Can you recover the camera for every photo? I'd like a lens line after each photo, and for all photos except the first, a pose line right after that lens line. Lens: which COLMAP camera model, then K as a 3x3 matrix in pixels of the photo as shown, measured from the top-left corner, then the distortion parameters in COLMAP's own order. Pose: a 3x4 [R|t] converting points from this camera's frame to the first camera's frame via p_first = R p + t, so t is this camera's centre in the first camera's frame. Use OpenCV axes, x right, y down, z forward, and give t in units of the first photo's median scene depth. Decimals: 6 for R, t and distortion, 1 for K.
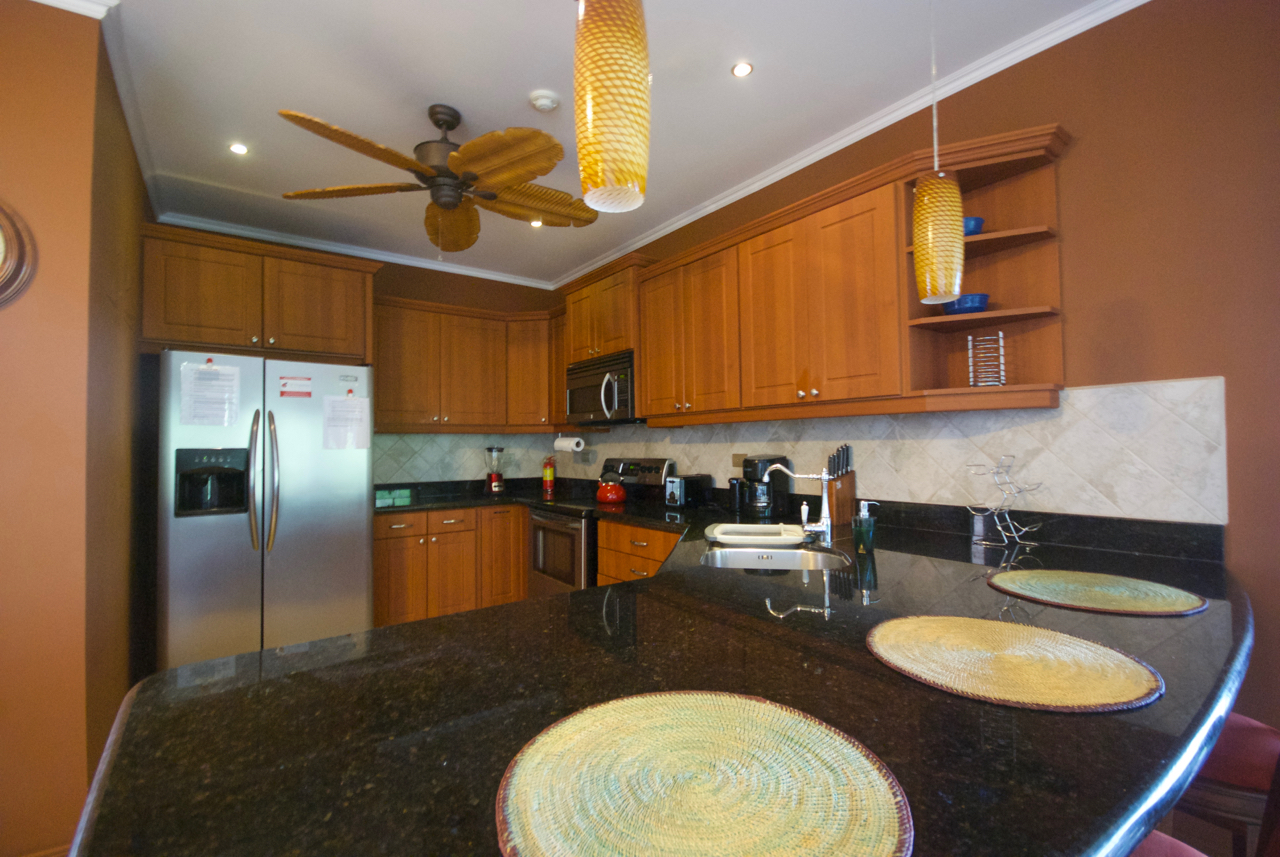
lens RADIAL K [[571.8, 0, 640.0], [0, 571.8, 428.5], [0, 0, 1]] dist [0.000002, -0.000060]
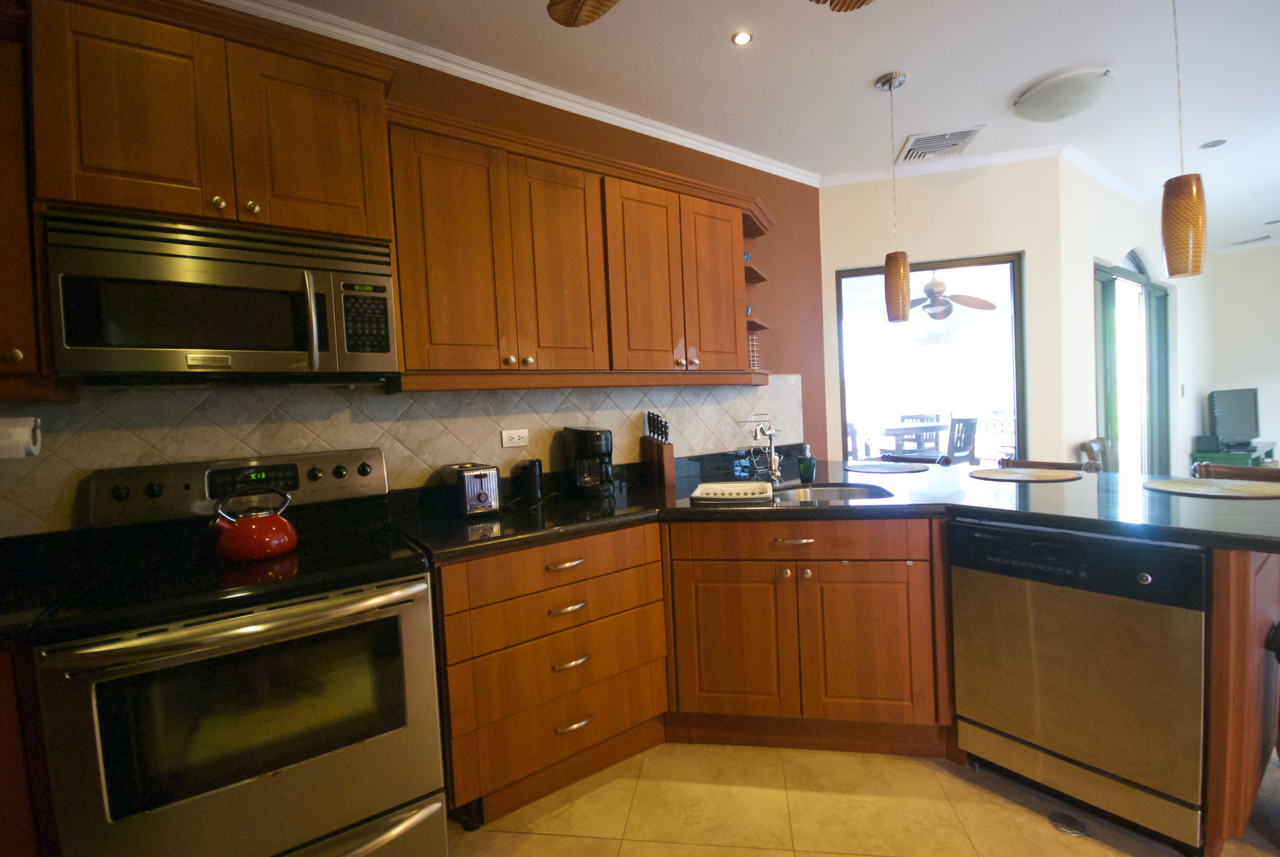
lens RADIAL K [[571.8, 0, 640.0], [0, 571.8, 428.5], [0, 0, 1]] dist [0.000002, -0.000060]
pose [[-0.002339, -0.020603, 0.999785, -0.600120], [0.018826, 0.999610, 0.020644, 0.030253], [-0.999820, 0.018870, -0.001951, 0.844506]]
